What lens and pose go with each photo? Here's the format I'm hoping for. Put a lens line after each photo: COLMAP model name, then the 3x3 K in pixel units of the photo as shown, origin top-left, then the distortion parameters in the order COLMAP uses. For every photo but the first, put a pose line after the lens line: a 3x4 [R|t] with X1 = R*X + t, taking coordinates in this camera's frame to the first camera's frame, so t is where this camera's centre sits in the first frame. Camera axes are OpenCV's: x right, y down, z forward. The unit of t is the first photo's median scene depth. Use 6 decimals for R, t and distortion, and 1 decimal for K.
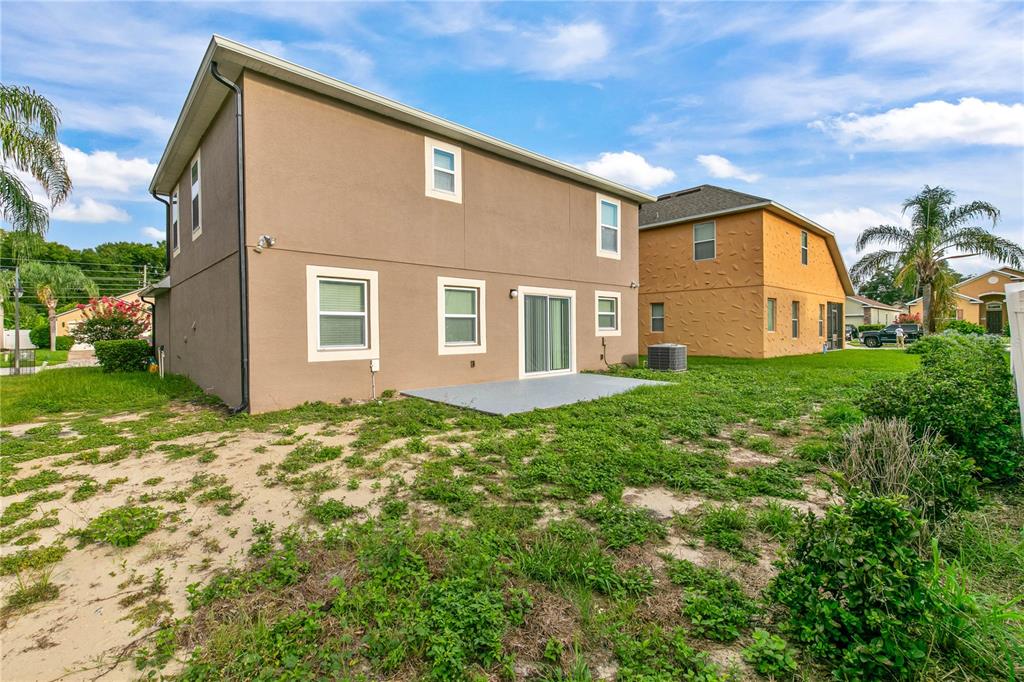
lens RADIAL K [[461.3, 0, 512.0], [0, 461.3, 341.0], [0, 0, 1]] dist [0.003097, 0.000228]
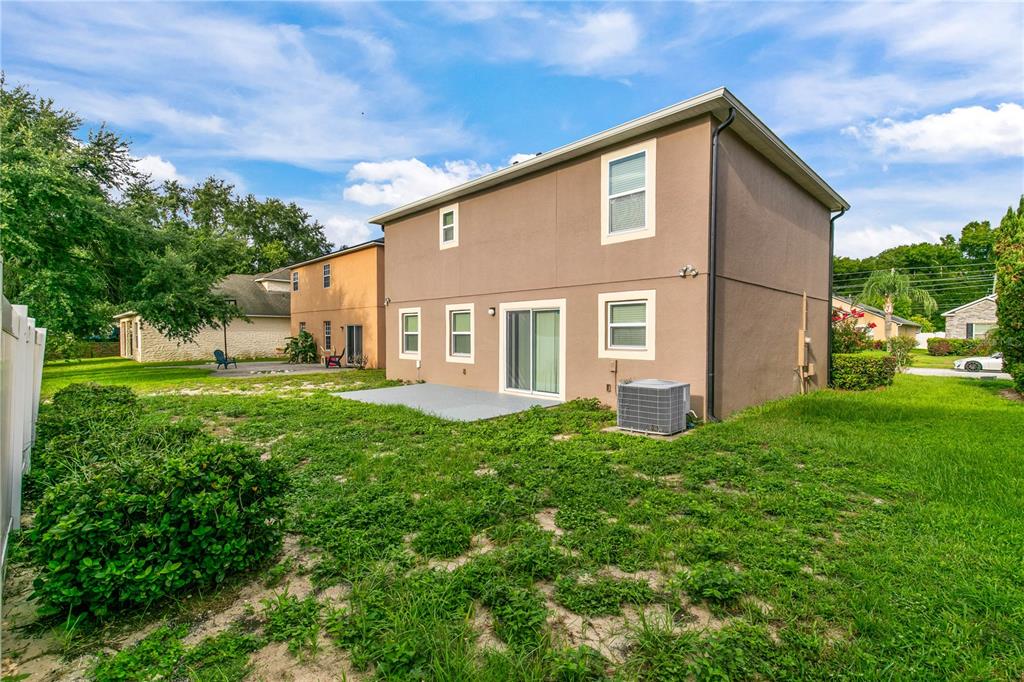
lens RADIAL K [[461.3, 0, 512.0], [0, 461.3, 341.0], [0, 0, 1]] dist [0.003097, 0.000228]
pose [[0.021062, 0.022611, -0.999522, 0.991942], [-0.025525, 0.999431, 0.022071, -0.054475], [0.999452, 0.025048, 0.021627, 0.944639]]
